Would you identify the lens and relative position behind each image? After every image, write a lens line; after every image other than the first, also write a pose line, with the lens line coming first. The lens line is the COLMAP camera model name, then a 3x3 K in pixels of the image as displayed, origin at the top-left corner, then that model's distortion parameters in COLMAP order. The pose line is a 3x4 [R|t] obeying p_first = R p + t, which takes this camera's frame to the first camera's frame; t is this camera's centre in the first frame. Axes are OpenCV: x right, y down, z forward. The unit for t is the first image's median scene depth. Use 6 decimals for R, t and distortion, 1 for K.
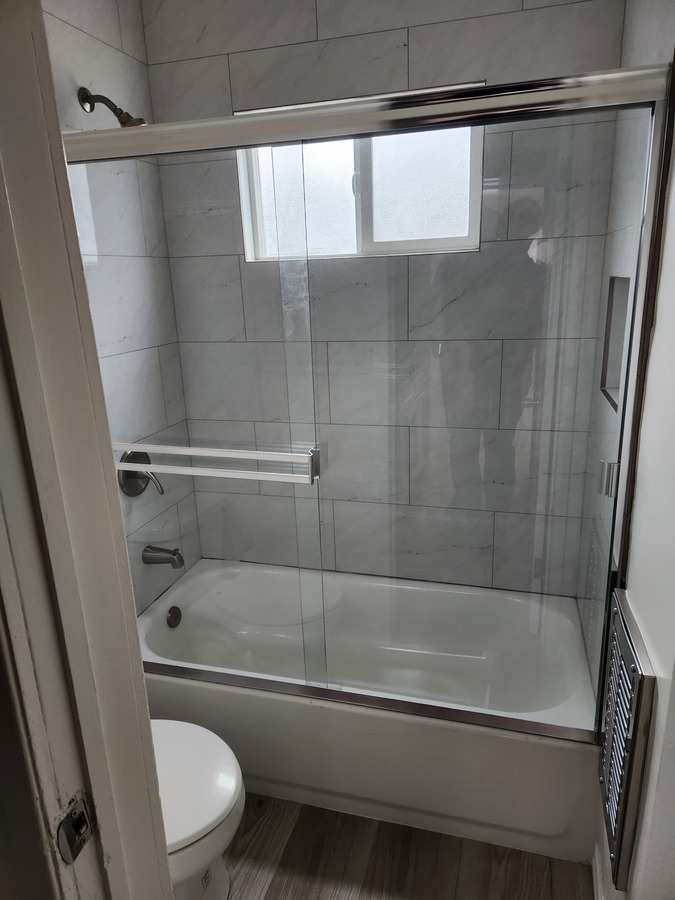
lens RADIAL K [[598.9, 0, 341.3], [0, 598.9, 459.9], [0, 0, 1]] dist [0.078300, -0.067354]
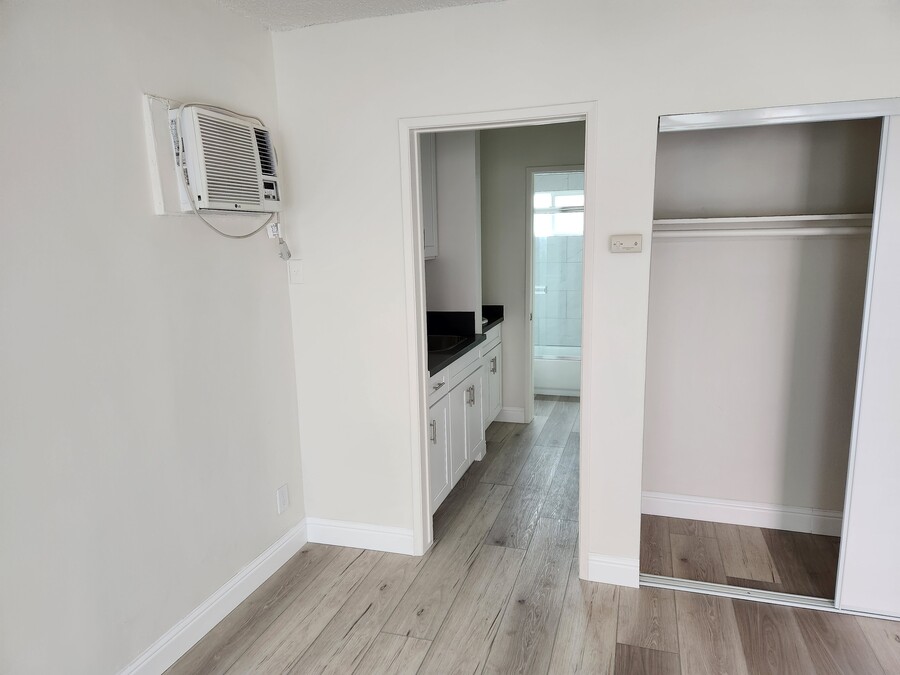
lens RADIAL K [[598.9, 0, 453.6], [0, 598.9, 340.7], [0, 0, 1]] dist [0.078300, -0.067354]
pose [[0.999622, 0.018240, -0.020564, -0.400664], [-0.020587, 0.992509, -0.120428, 0.589812], [0.018213, 0.120805, 0.992509, -2.048261]]
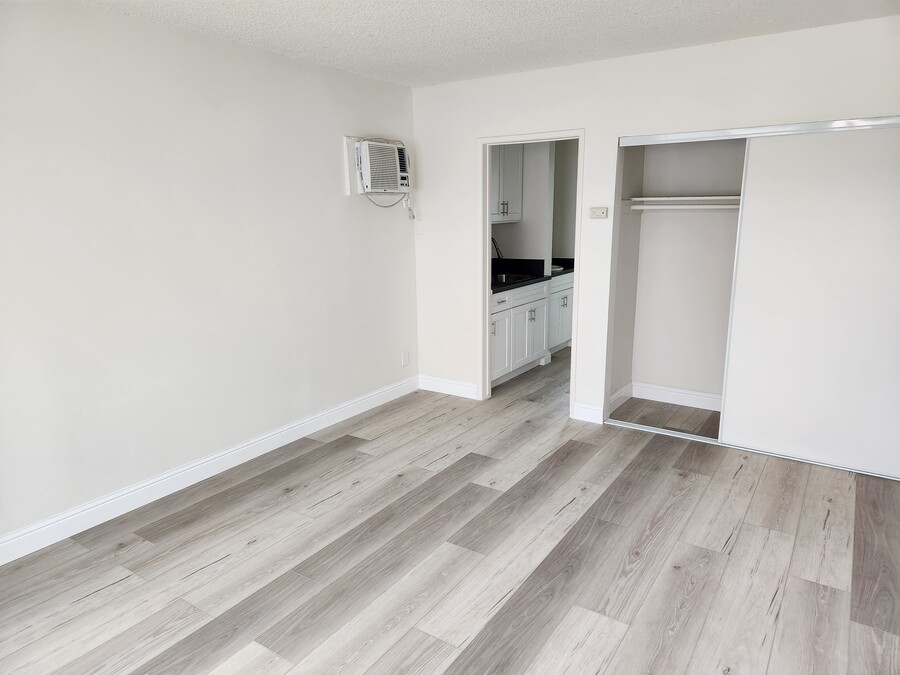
lens RADIAL K [[598.9, 0, 453.6], [0, 598.9, 340.7], [0, 0, 1]] dist [0.078300, -0.067354]
pose [[0.953608, 0.093811, -0.286062, 0.067432], [-0.112356, 0.992455, -0.049079, 0.823785], [0.279300, 0.078943, 0.956953, -2.914210]]
